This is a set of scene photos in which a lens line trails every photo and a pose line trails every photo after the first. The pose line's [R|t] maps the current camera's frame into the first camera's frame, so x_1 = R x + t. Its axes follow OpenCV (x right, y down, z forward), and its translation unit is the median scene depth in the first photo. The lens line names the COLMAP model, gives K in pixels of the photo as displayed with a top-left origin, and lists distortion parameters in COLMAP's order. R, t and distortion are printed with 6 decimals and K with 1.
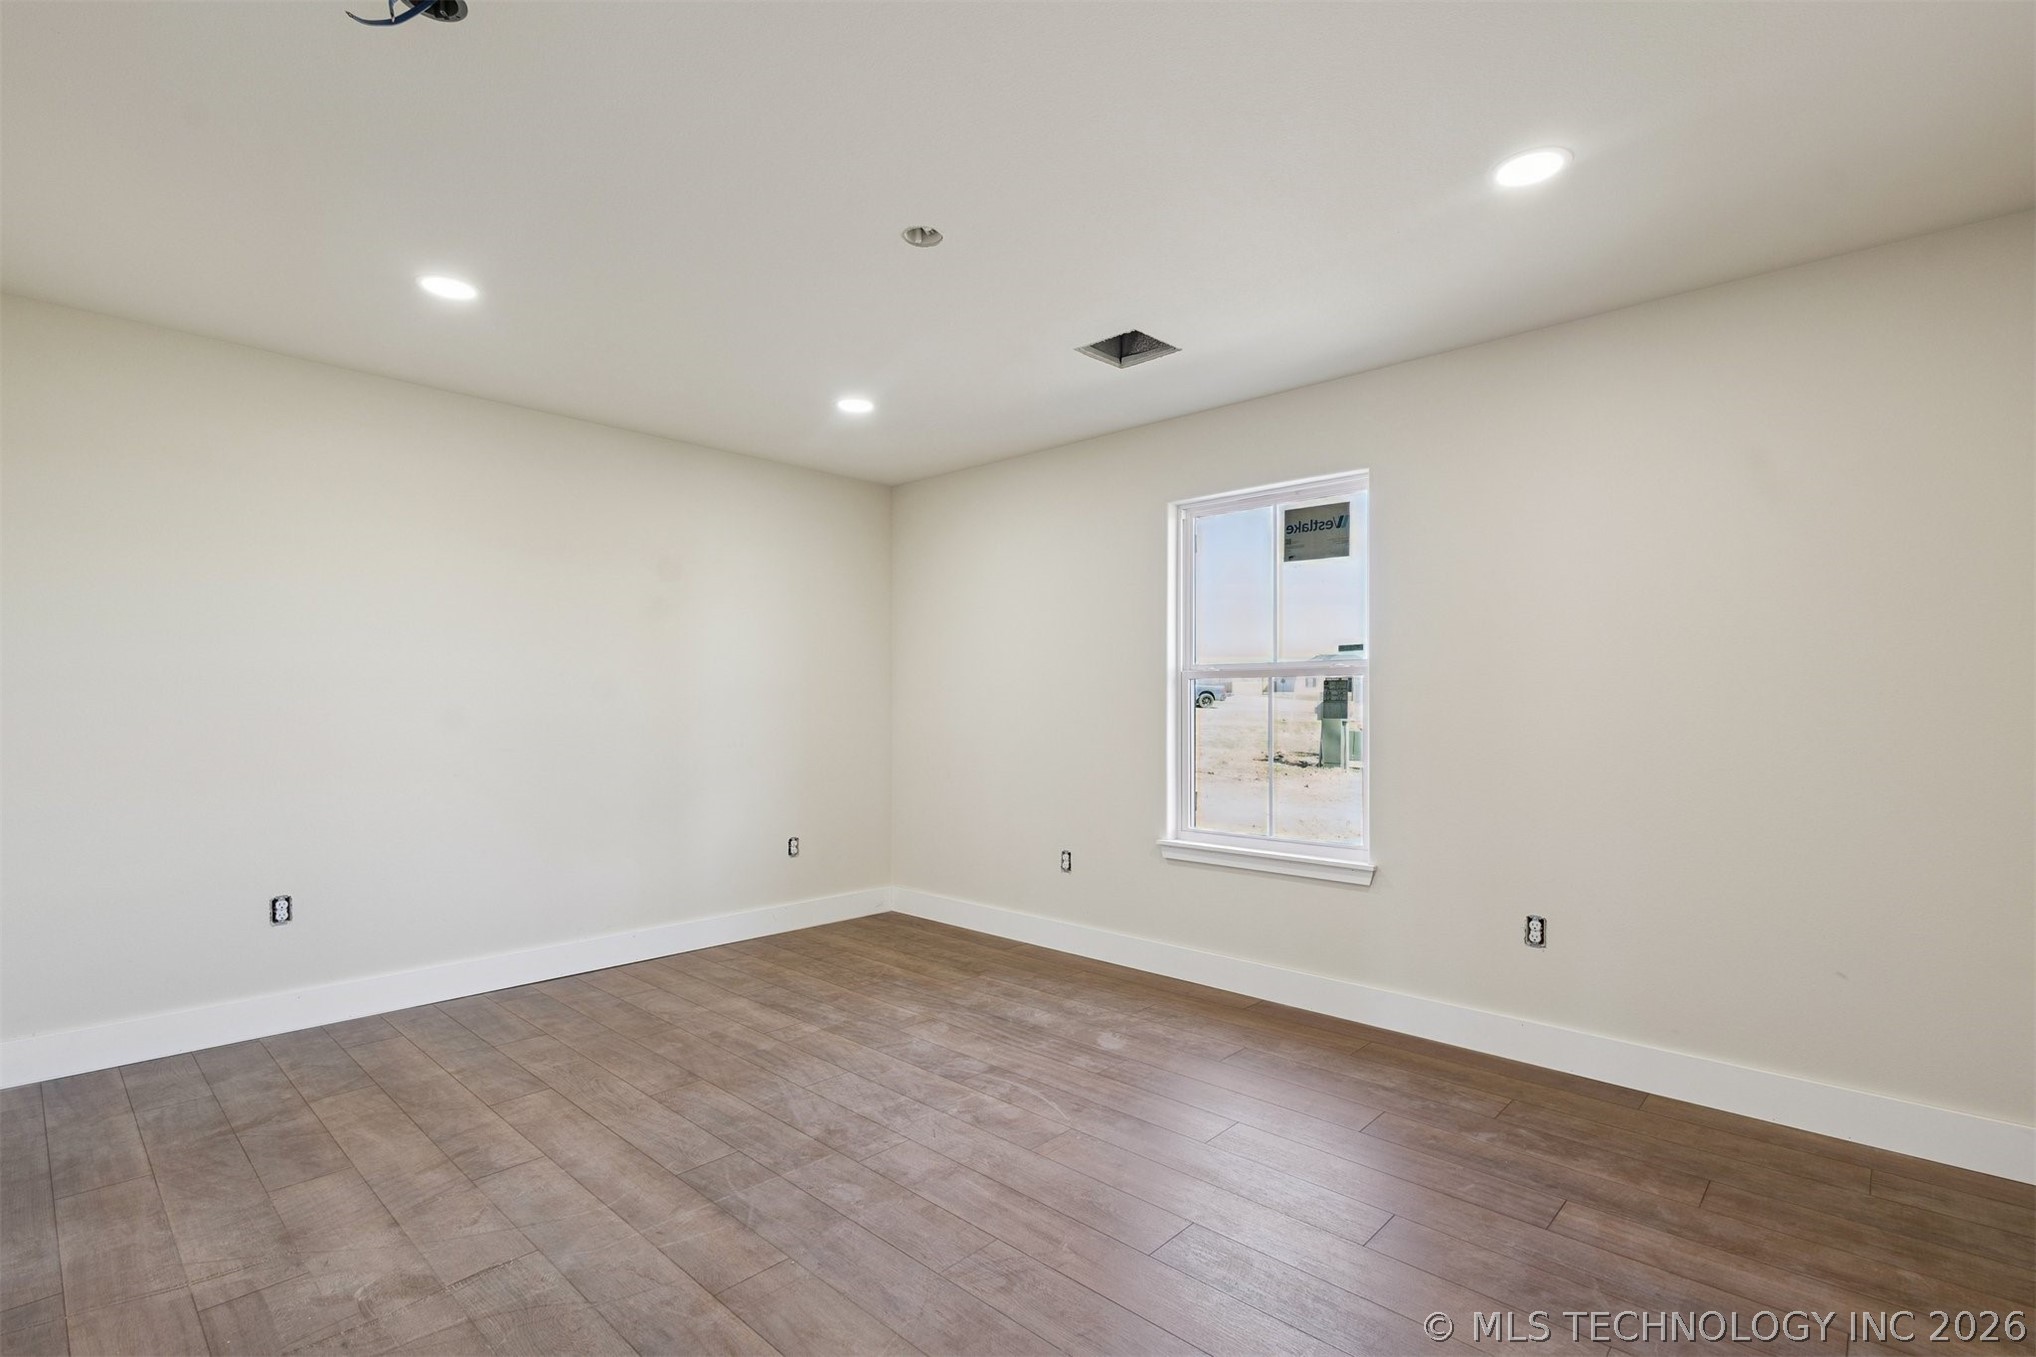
lens RADIAL K [[935.8, 0, 1015.0], [0, 935.8, 683.1], [0, 0, 1]] dist [0.008399, -0.003943]
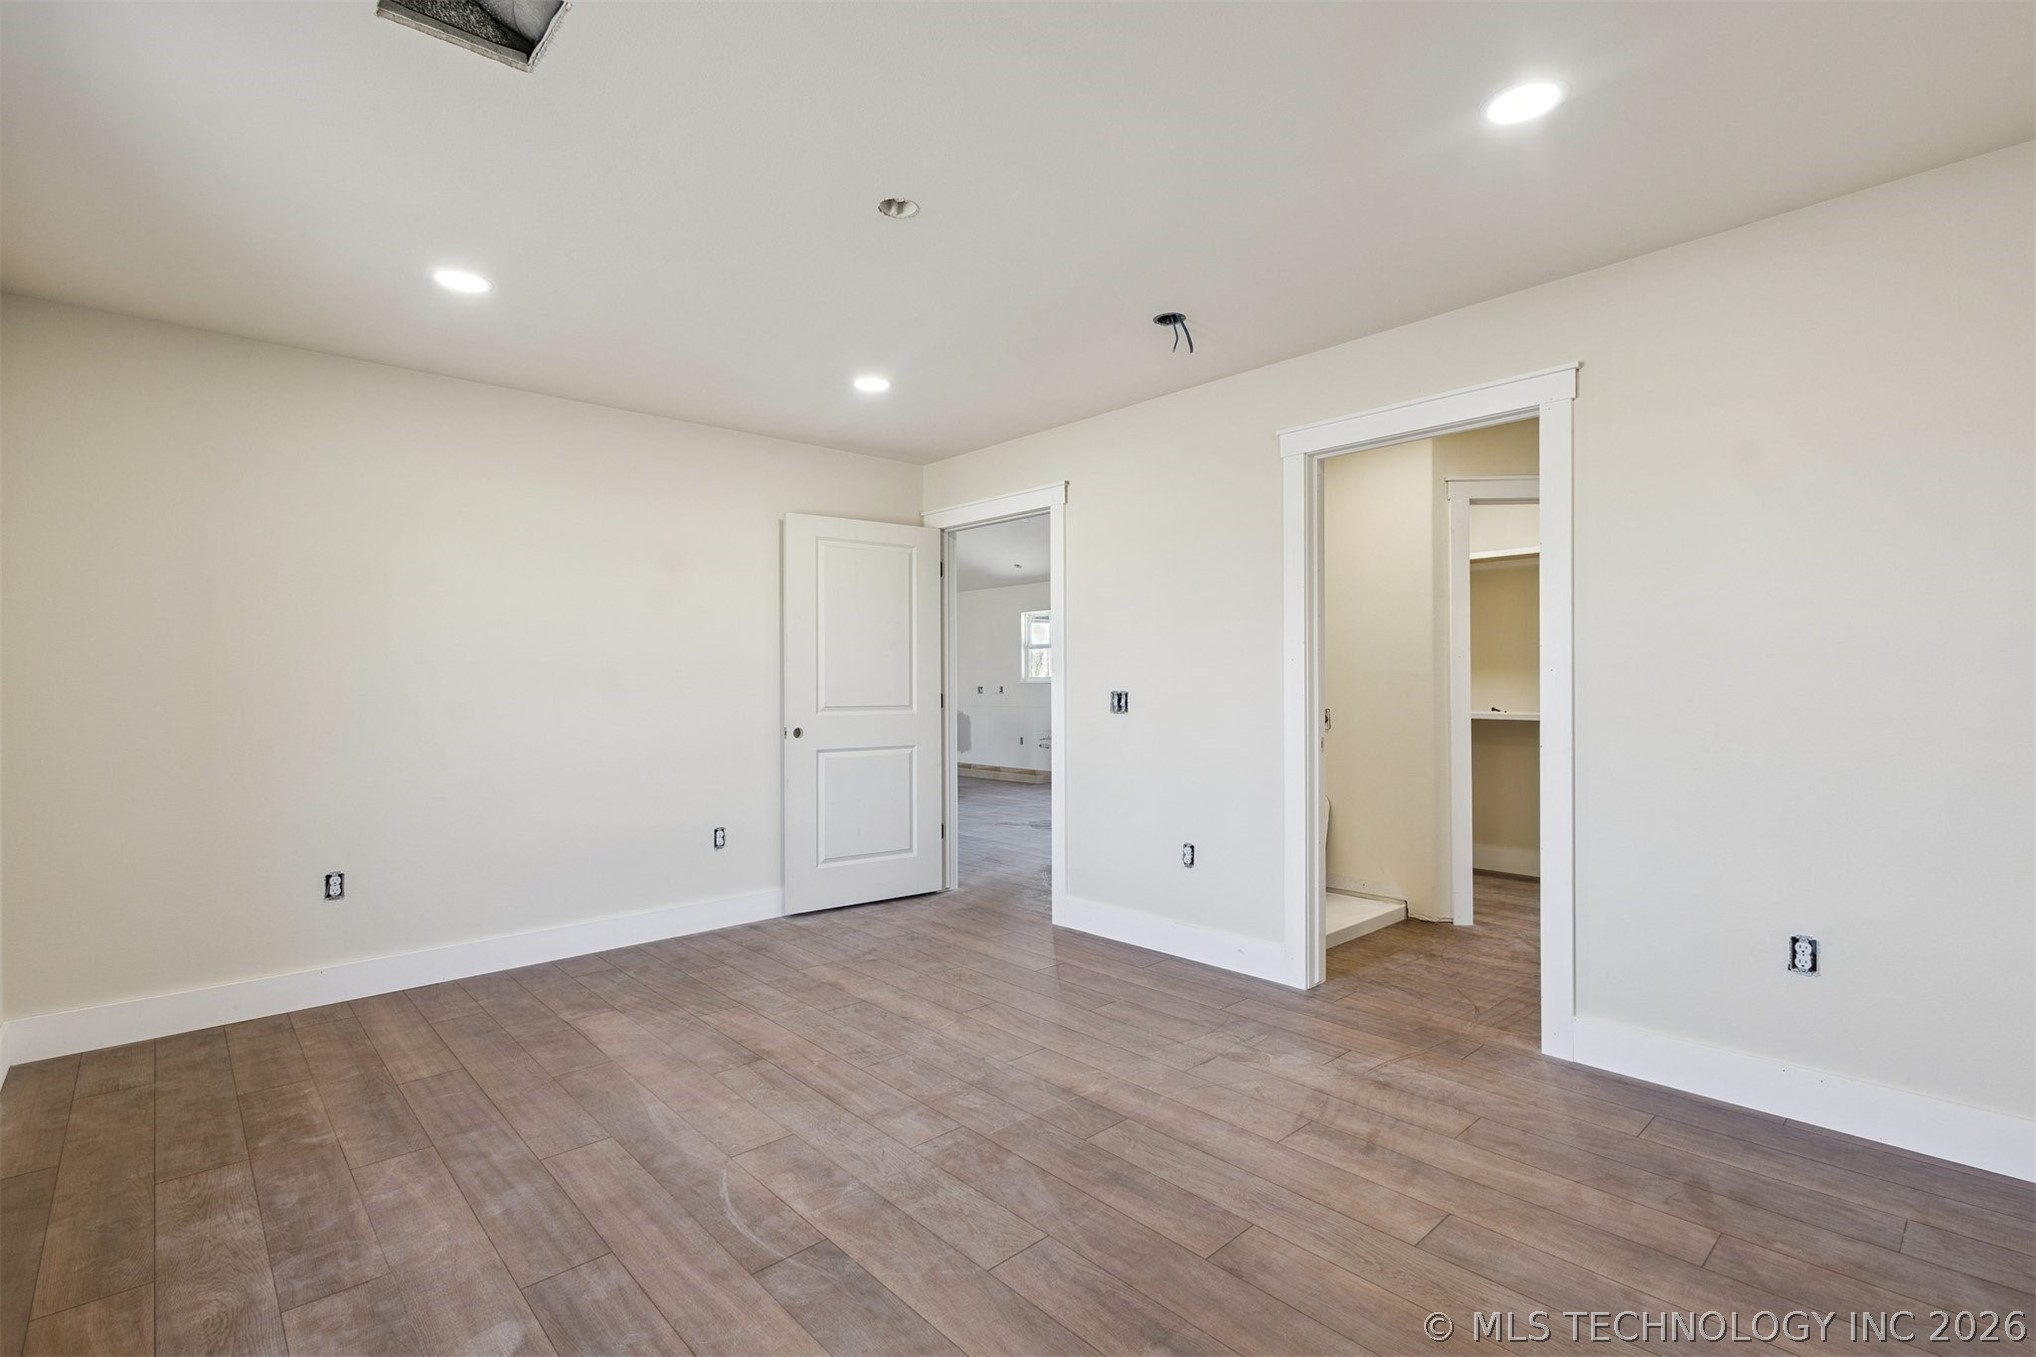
lens RADIAL K [[935.8, 0, 1015.0], [0, 935.8, 683.1], [0, 0, 1]] dist [0.008399, -0.003943]
pose [[-0.997085, 0.003671, 0.076217, -0.298181], [0.002205, 0.999811, -0.019312, 0.038346], [-0.076273, -0.019088, -0.996904, 1.991289]]
